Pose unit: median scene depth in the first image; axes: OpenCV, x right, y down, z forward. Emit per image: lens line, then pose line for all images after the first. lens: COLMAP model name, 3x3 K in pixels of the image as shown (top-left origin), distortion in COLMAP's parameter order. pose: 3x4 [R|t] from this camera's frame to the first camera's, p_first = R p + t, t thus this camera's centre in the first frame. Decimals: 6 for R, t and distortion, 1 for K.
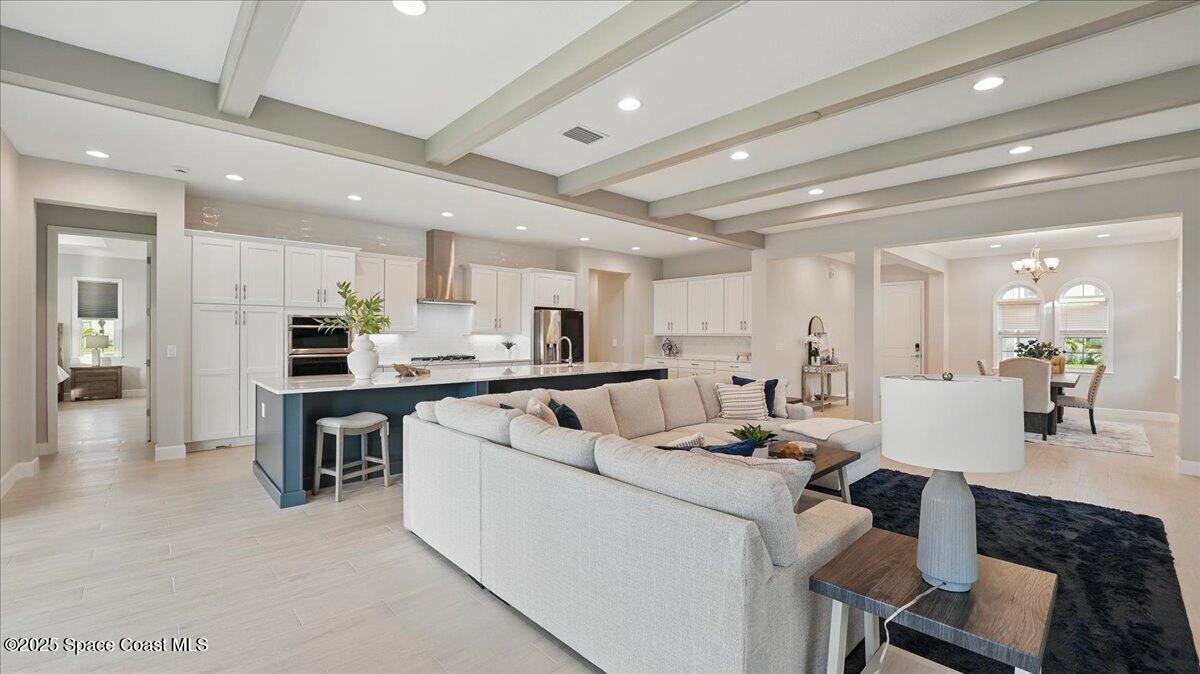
lens RADIAL K [[490.2, 0, 588.1], [0, 490.2, 334.3], [0, 0, 1]] dist [-0.030241, -0.000092]
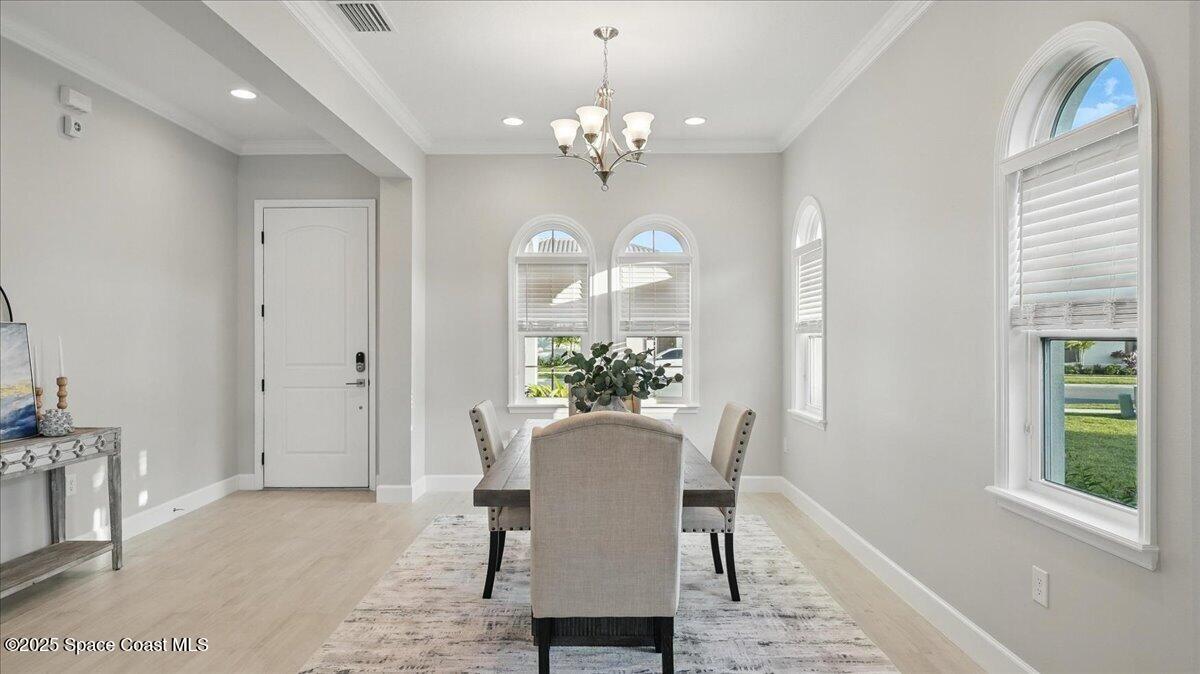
lens RADIAL K [[601.1, 0, 591.2], [0, 601.1, 334.4], [0, 0, 1]] dist [-0.010681, -0.000855]
pose [[0.667426, -0.004972, 0.744660, 0.484656], [0.003923, 0.999987, 0.003161, 0.003406], [-0.744666, 0.000812, 0.667437, 0.575604]]
